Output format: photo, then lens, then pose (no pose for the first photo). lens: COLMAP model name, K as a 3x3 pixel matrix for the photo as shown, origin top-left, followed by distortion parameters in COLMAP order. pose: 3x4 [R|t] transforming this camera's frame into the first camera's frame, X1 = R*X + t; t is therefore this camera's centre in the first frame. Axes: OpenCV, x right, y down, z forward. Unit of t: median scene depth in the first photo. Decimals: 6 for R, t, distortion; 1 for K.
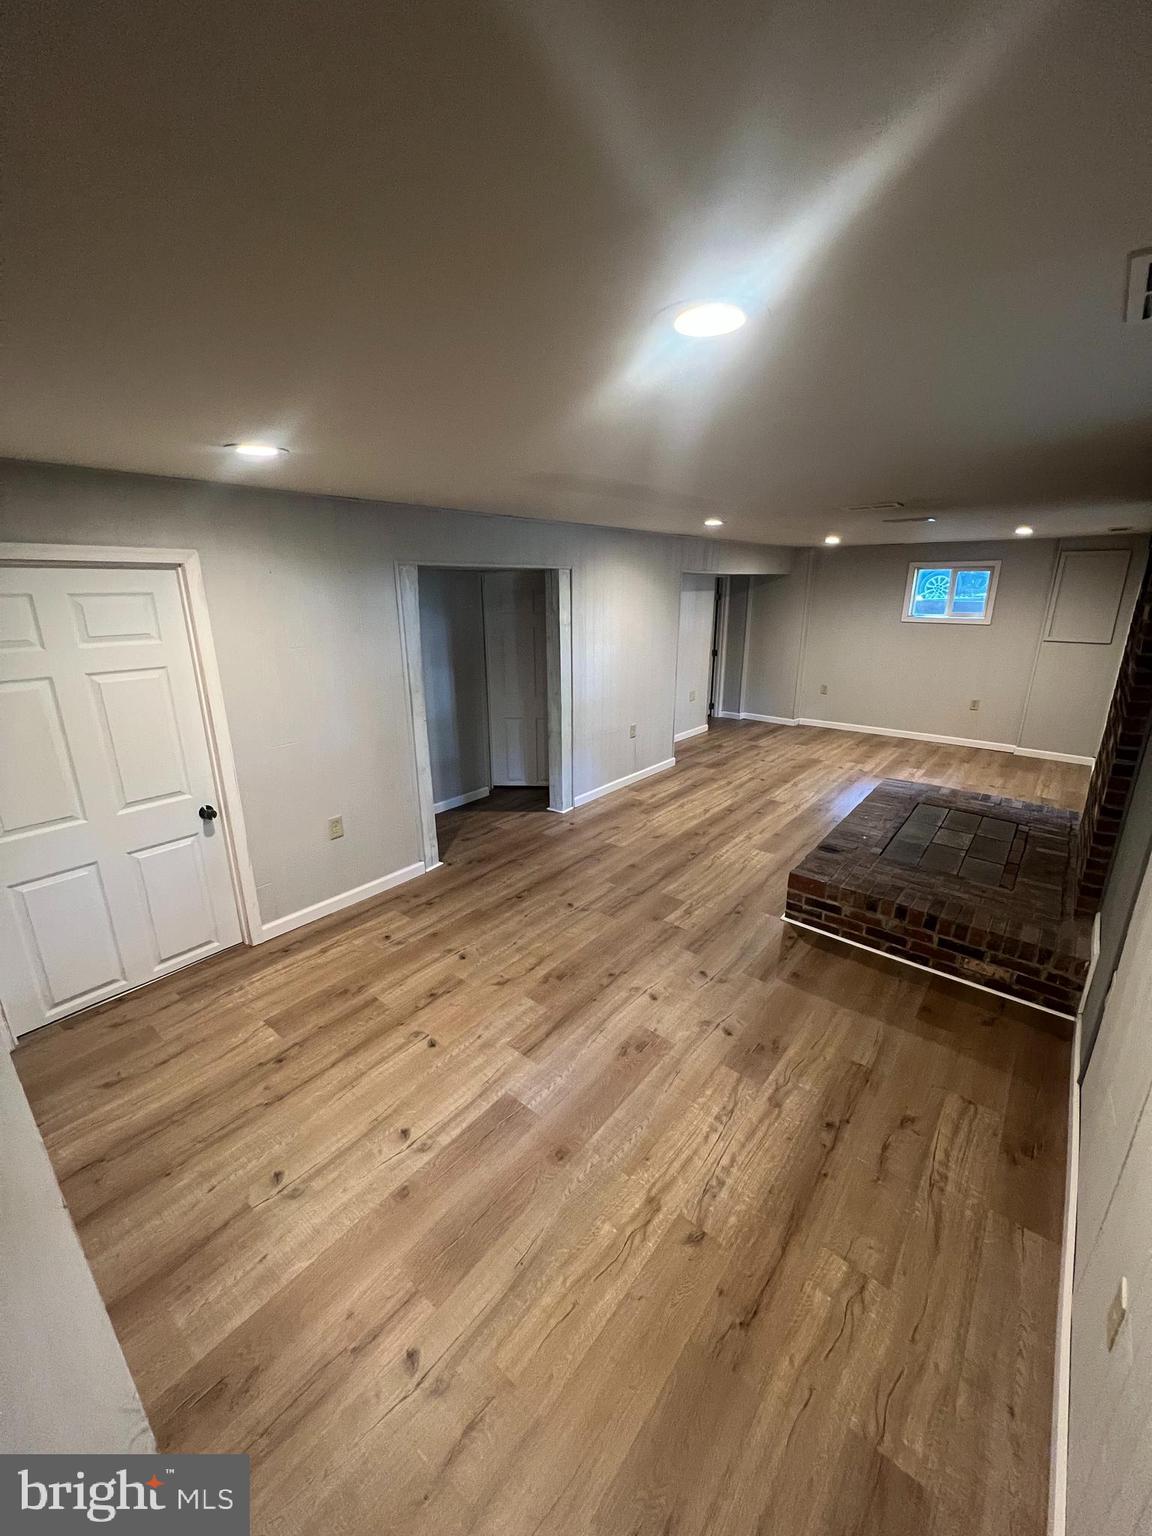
lens RADIAL K [[613.7, 0, 578.7], [0, 613.7, 766.9], [0, 0, 1]] dist [-0.001138, 0.000713]
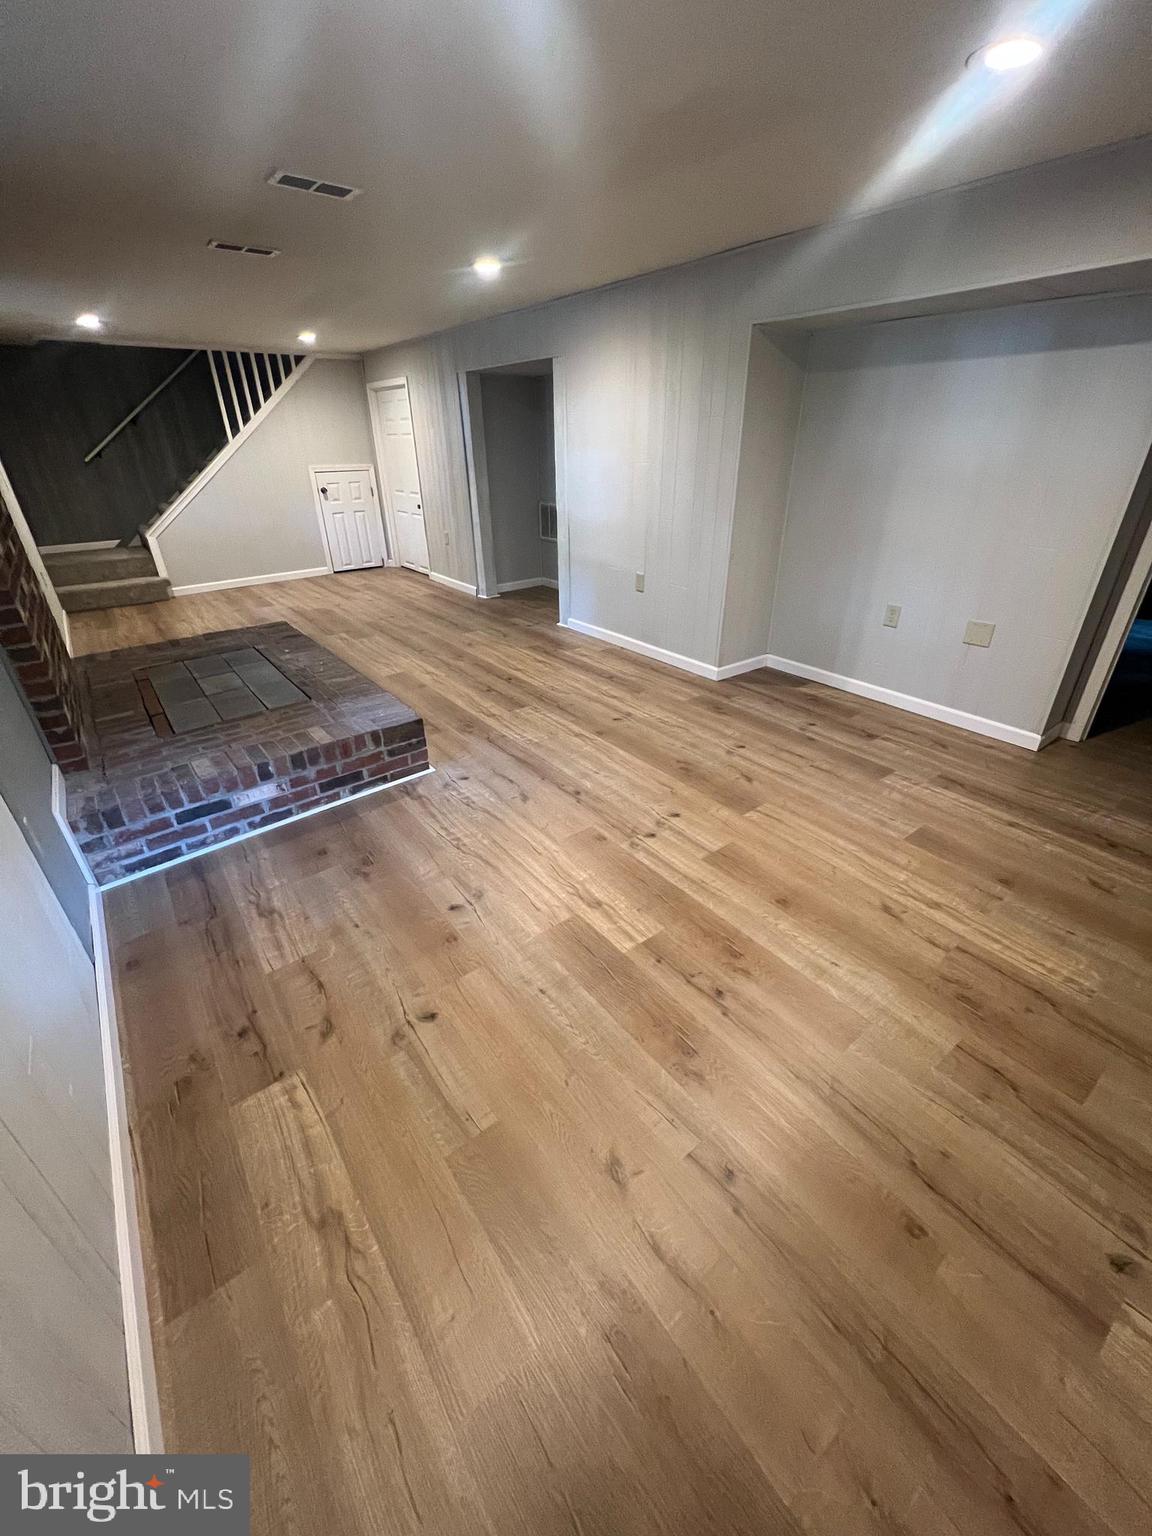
lens RADIAL K [[615.7, 0, 577.4], [0, 615.7, 765.9], [0, 0, 1]] dist [-0.001471, -0.000212]
pose [[-0.232528, 0.463199, -0.855206, 1.253726], [-0.268641, 0.814512, 0.514201, -0.355185], [0.934753, 0.349310, -0.064963, 1.527612]]
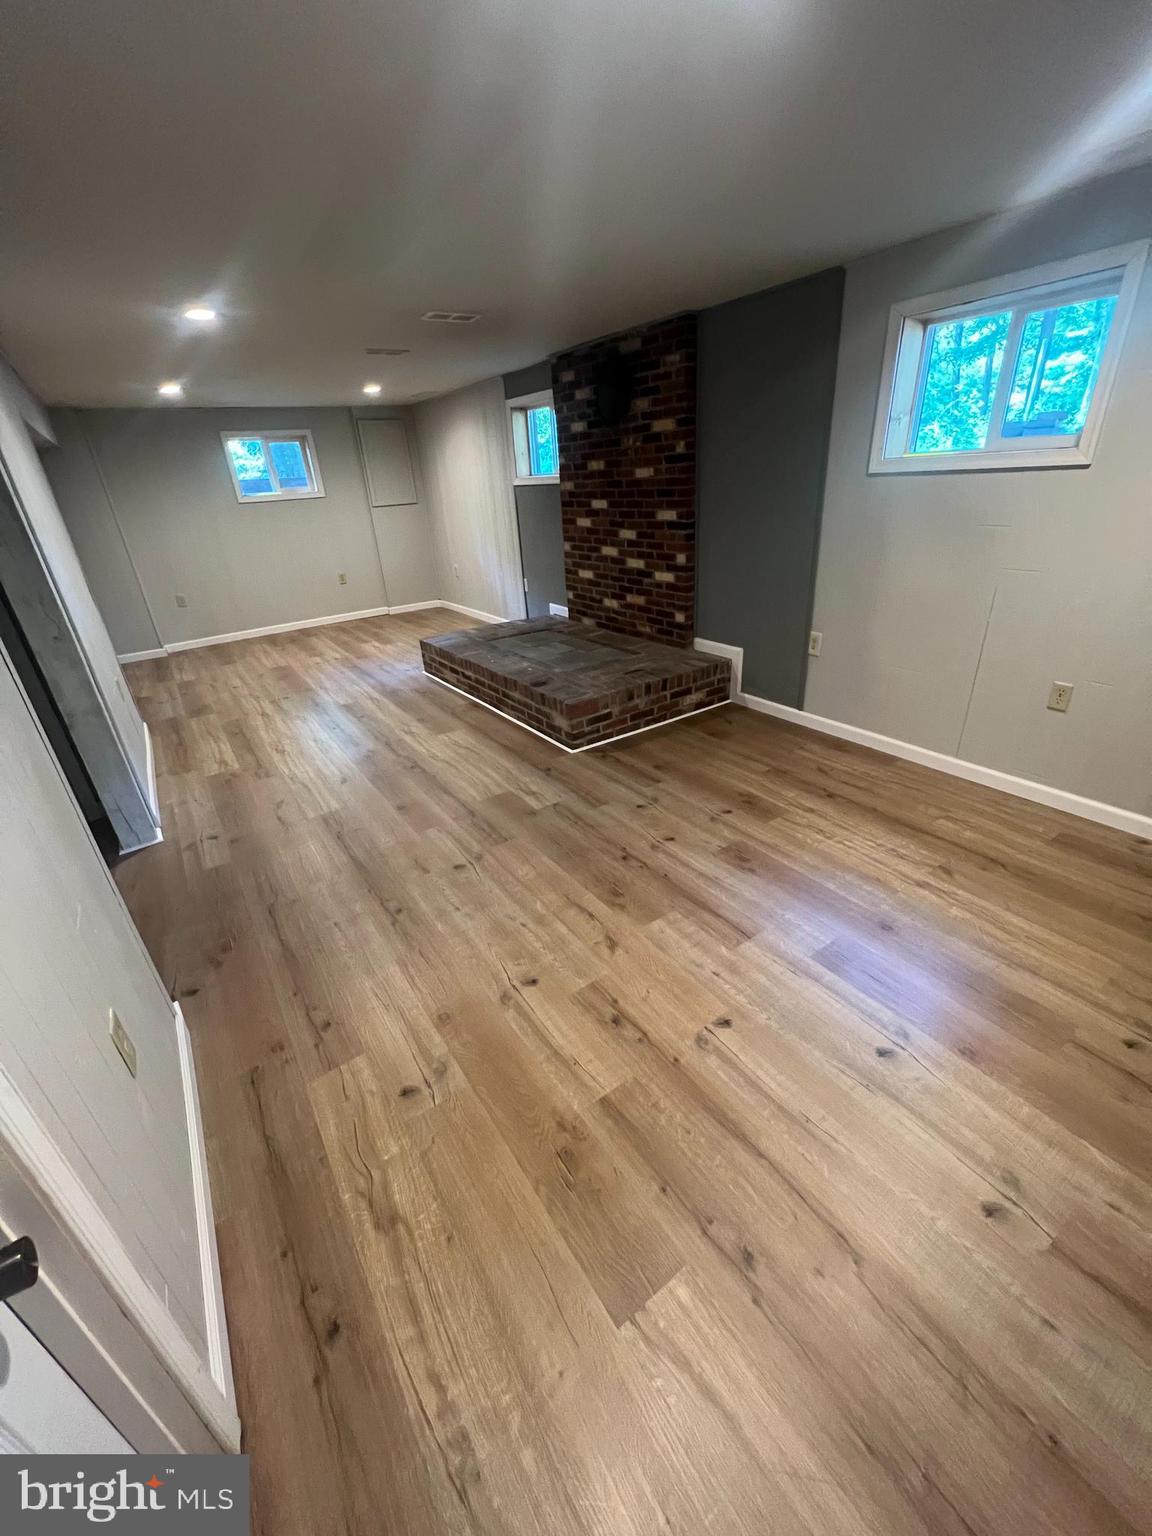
lens RADIAL K [[613.7, 0, 578.7], [0, 613.7, 766.9], [0, 0, 1]] dist [-0.001138, 0.000713]
pose [[0.280447, -0.430793, 0.857769, -0.490695], [0.331925, 0.882025, 0.334452, -0.062784], [-0.900653, 0.190919, 0.390352, 0.528007]]
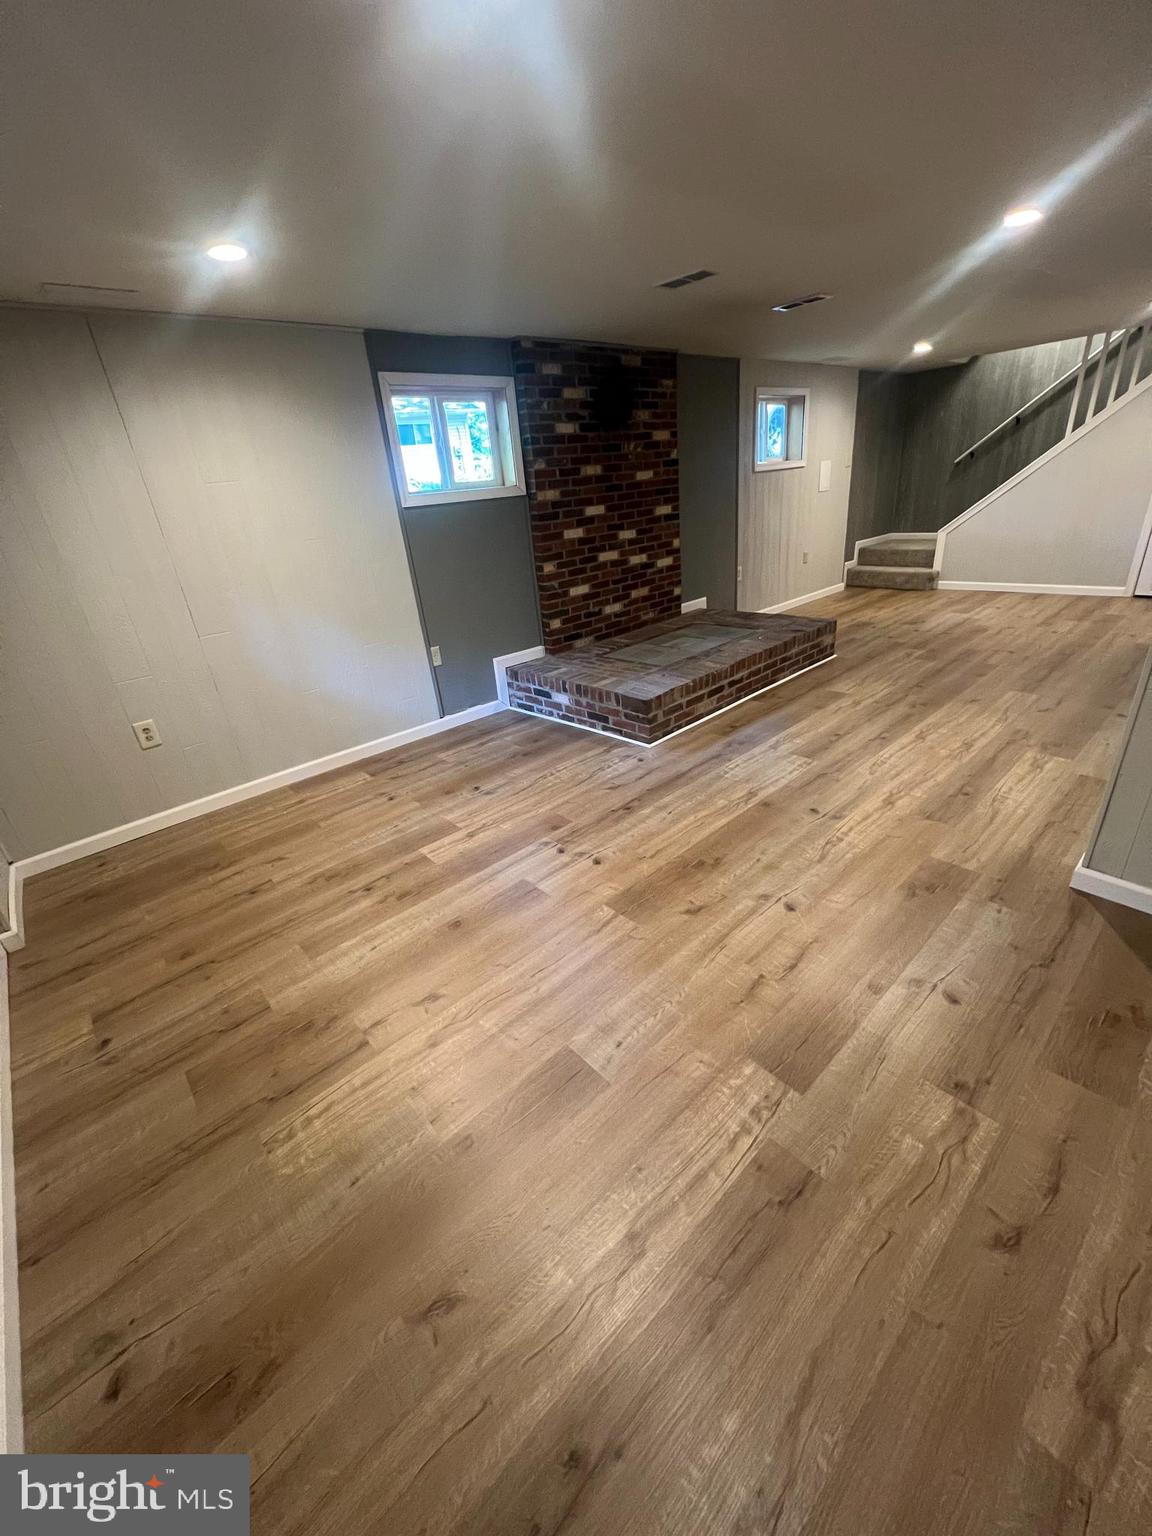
lens RADIAL K [[613.7, 0, 578.7], [0, 613.7, 766.9], [0, 0, 1]] dist [-0.001138, 0.000713]
pose [[-0.983969, 0.014330, 0.177761, 0.587517], [0.129607, 0.742138, 0.657597, -0.498812], [-0.122500, 0.670094, -0.732098, 2.009877]]
